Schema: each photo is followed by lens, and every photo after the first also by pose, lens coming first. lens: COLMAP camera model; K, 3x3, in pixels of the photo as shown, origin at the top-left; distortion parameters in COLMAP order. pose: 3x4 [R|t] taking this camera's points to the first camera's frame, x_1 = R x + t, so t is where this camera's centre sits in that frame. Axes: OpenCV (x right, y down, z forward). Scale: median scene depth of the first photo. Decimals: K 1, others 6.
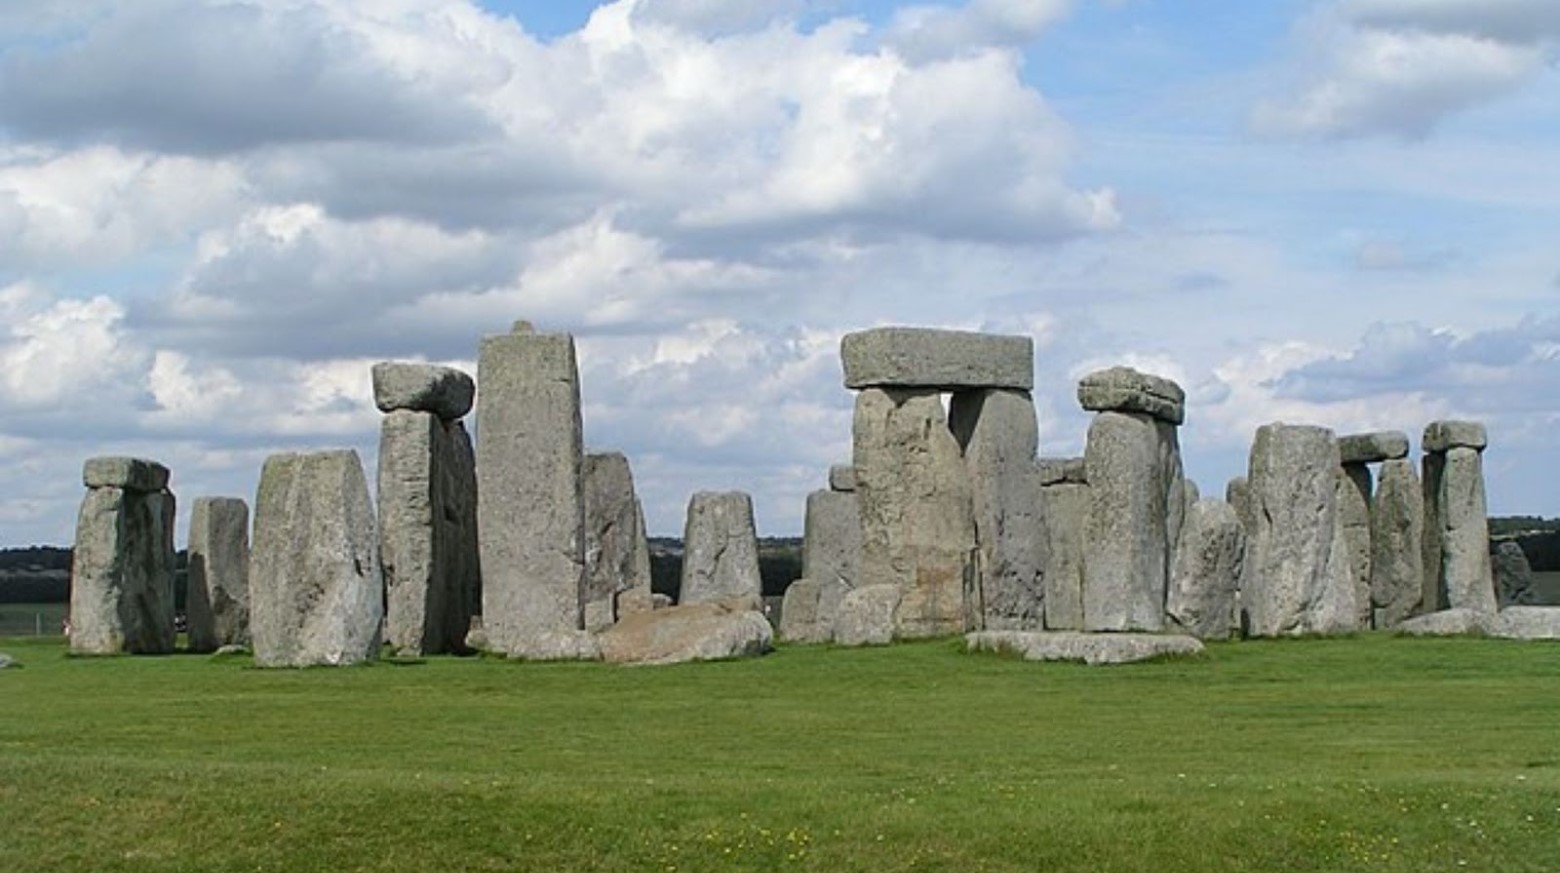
lens RADIAL K [[2900.3, 0, 780.0], [0, 2900.3, 436.5], [0, 0, 1]] dist [-0.026289, -0.032177]
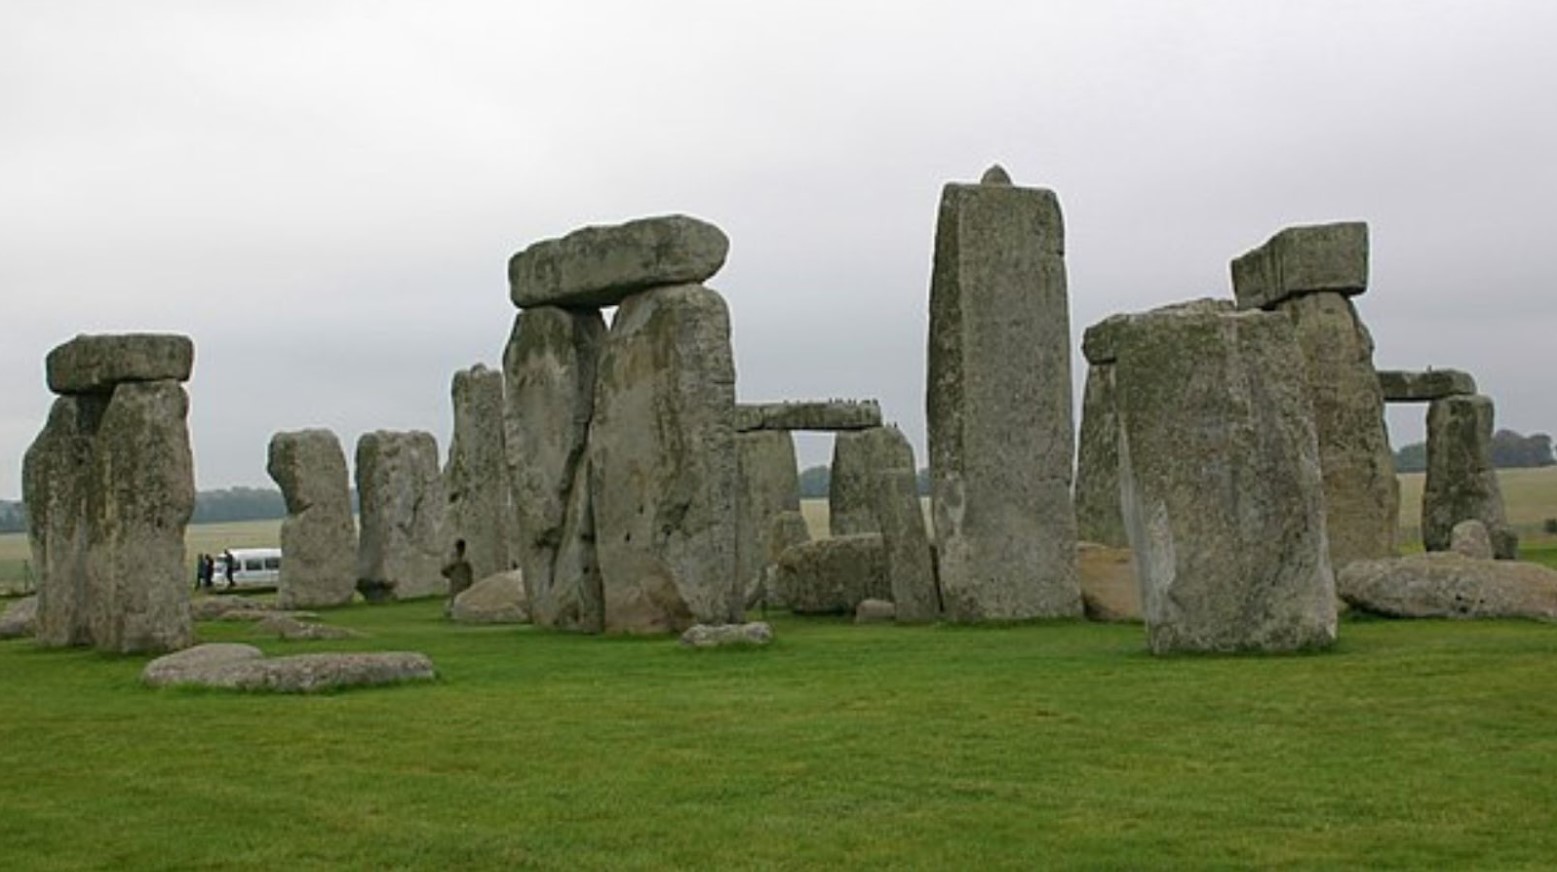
lens RADIAL K [[2049.3, 0, 781.0], [0, 2049.3, 492.8], [0, 0, 1]] dist [-0.087486, -0.012651]
pose [[0.731830, 0.005879, 0.681462, -0.486864], [-0.020425, 0.999703, 0.013310, 0.037045], [-0.681181, -0.023659, 0.731733, 0.660124]]
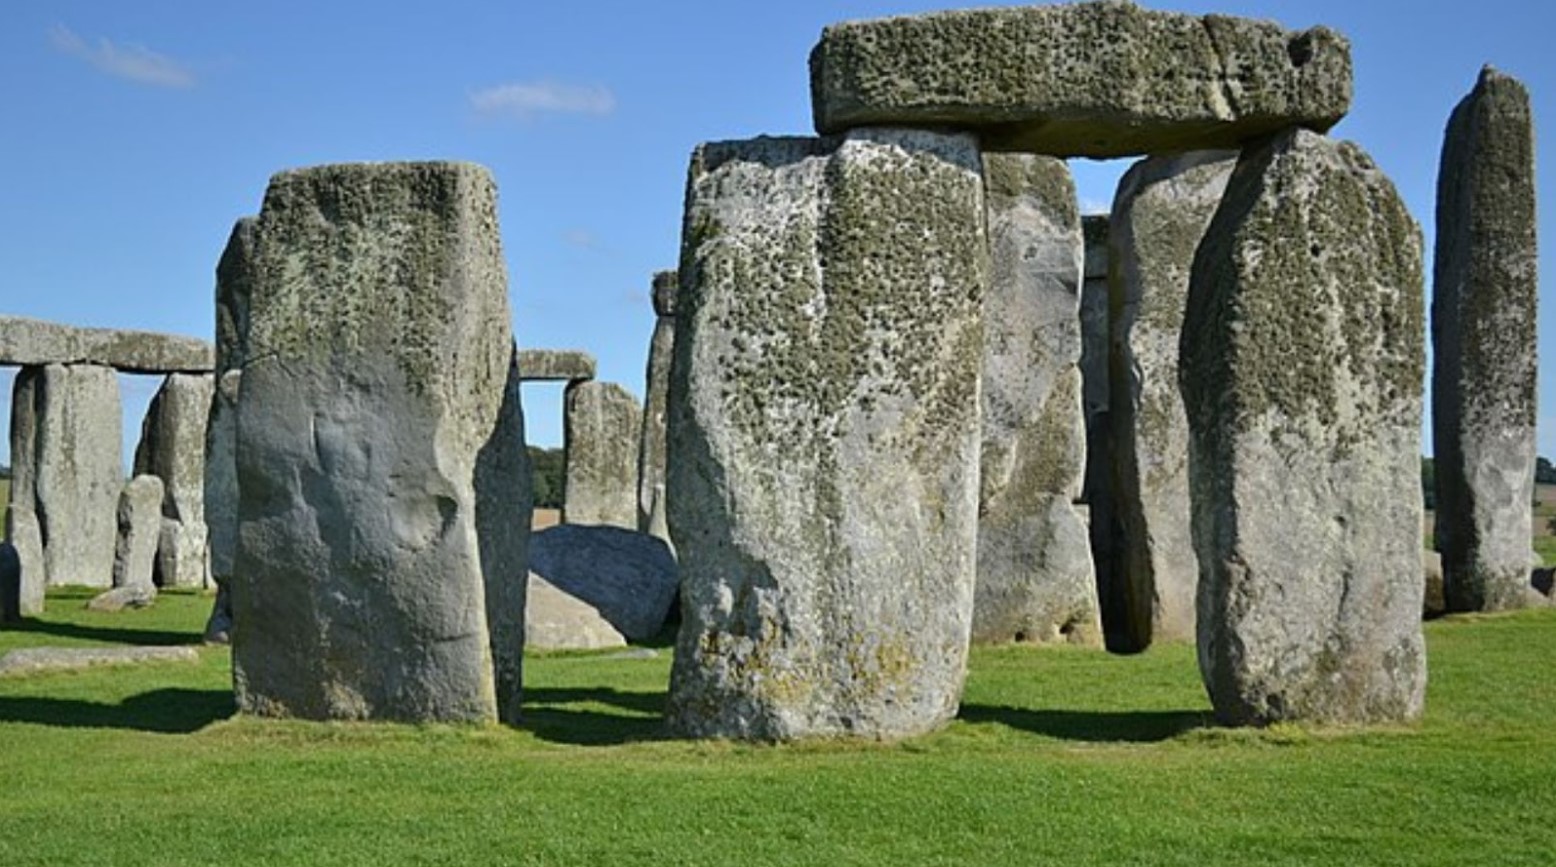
lens RADIAL K [[1872.8, 0, 778.0], [0, 1872.8, 433.5], [0, 0, 1]] dist [-0.036856, -0.015865]
pose [[-0.146622, 0.052719, 0.987787, -0.461197], [-0.040408, 0.997426, -0.059231, 0.067058], [-0.988367, -0.048600, -0.144114, 1.197154]]
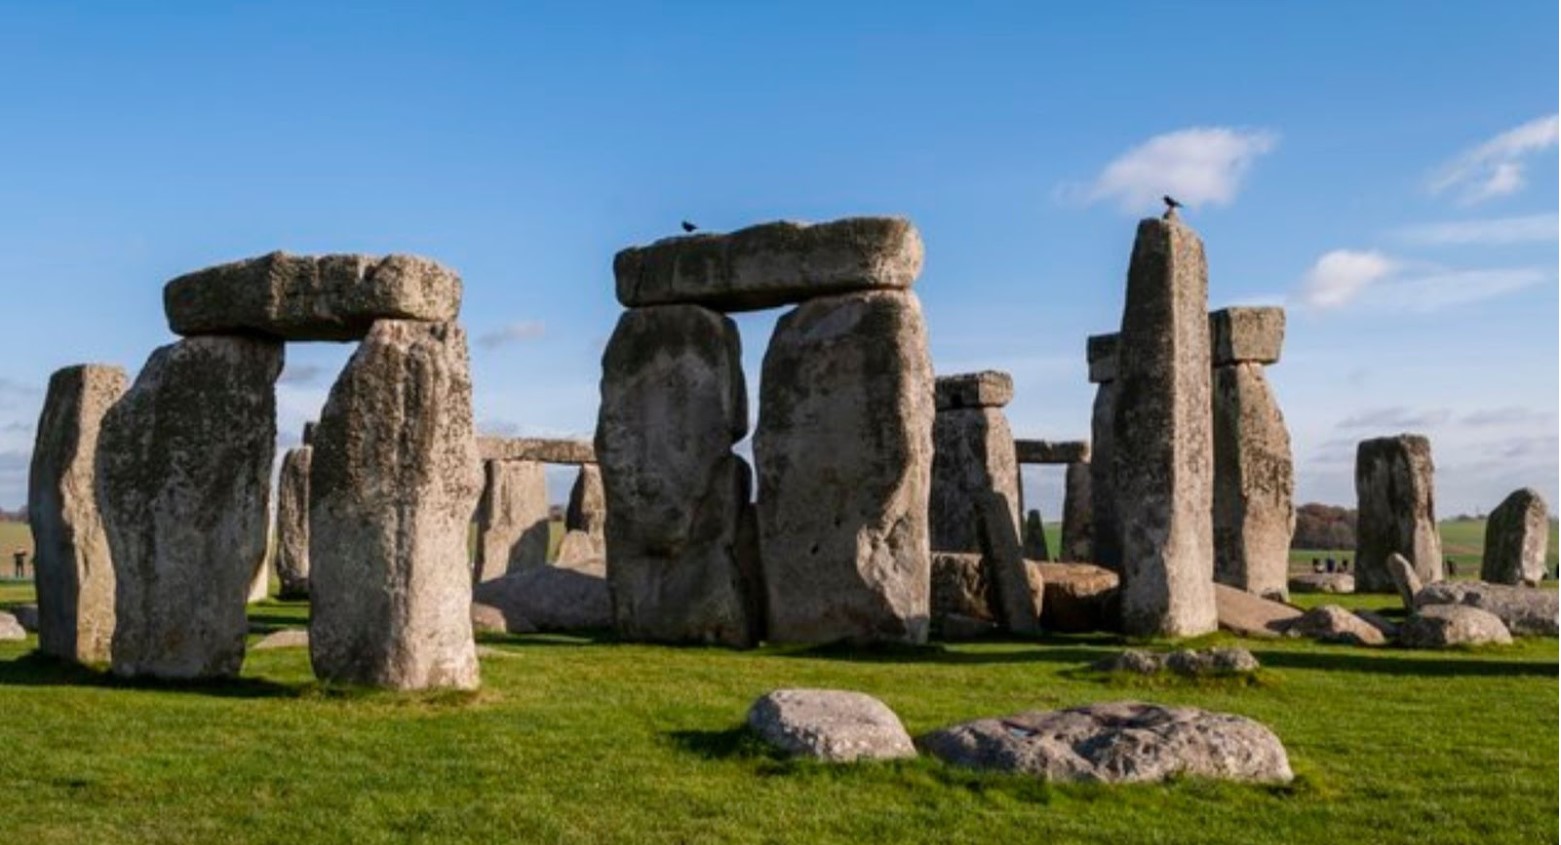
lens RADIAL K [[1286.1, 0, 780.5], [0, 1286.1, 422.5], [0, 0, 1]] dist [0.004409, 0.000989]
pose [[0.346712, 0.102617, 0.932342, -0.454815], [-0.056742, 0.994472, -0.088354, 0.053937], [-0.936254, -0.022270, 0.350618, 0.972809]]
